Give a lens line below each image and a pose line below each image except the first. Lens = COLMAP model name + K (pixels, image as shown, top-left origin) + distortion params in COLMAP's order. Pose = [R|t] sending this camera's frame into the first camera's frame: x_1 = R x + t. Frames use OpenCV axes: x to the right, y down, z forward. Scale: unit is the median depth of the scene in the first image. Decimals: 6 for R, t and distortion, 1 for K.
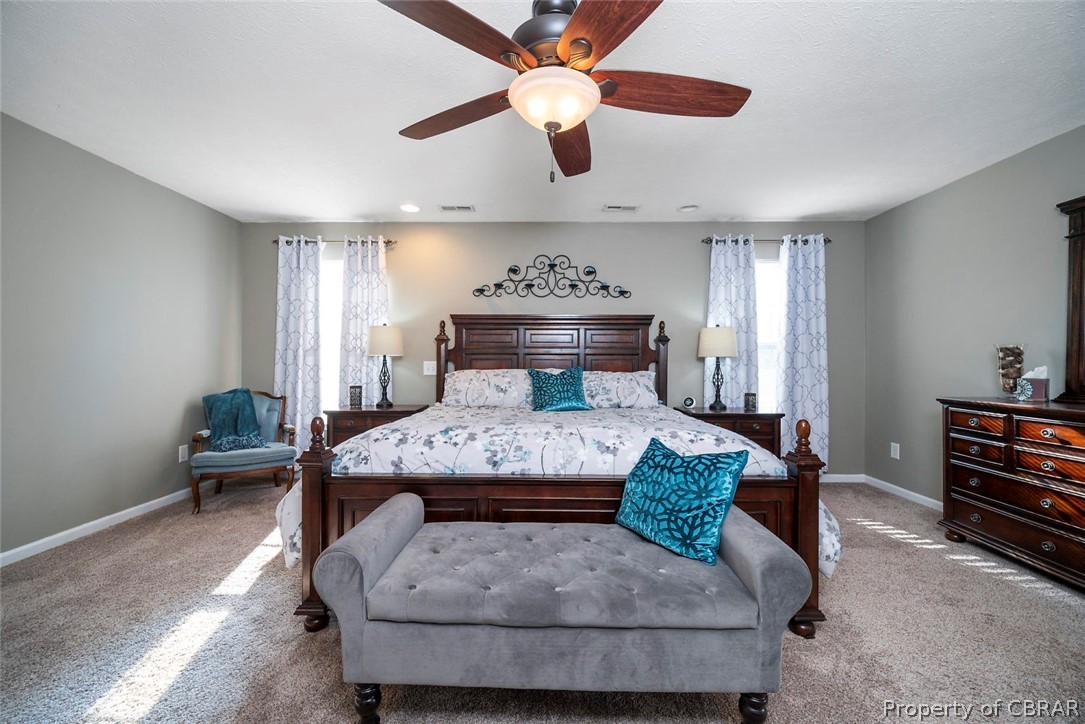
lens RADIAL K [[427.0, 0, 542.1], [0, 427.0, 361.8], [0, 0, 1]] dist [-0.000566, -0.000383]
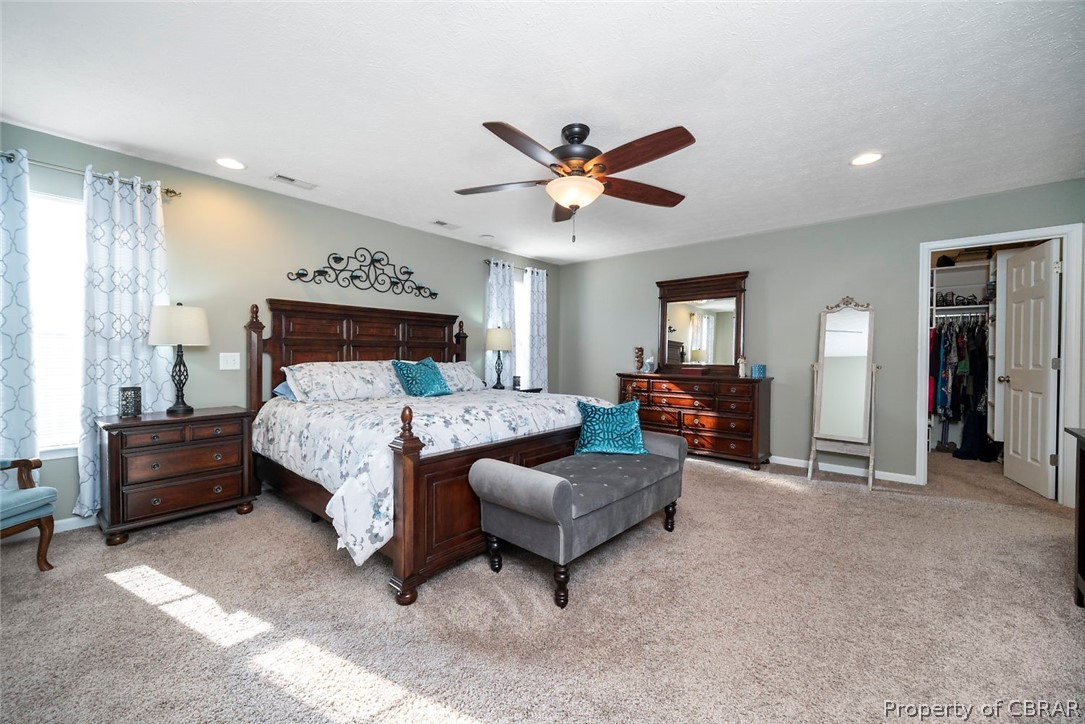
lens RADIAL K [[427.0, 0, 541.2], [0, 427.0, 360.7], [0, 0, 1]] dist [-0.000566, -0.000383]
pose [[0.644913, -0.011025, 0.764177, -0.516420], [-0.004458, 0.999825, 0.018187, -0.003534], [-0.764243, -0.015136, 0.644751, 0.023965]]
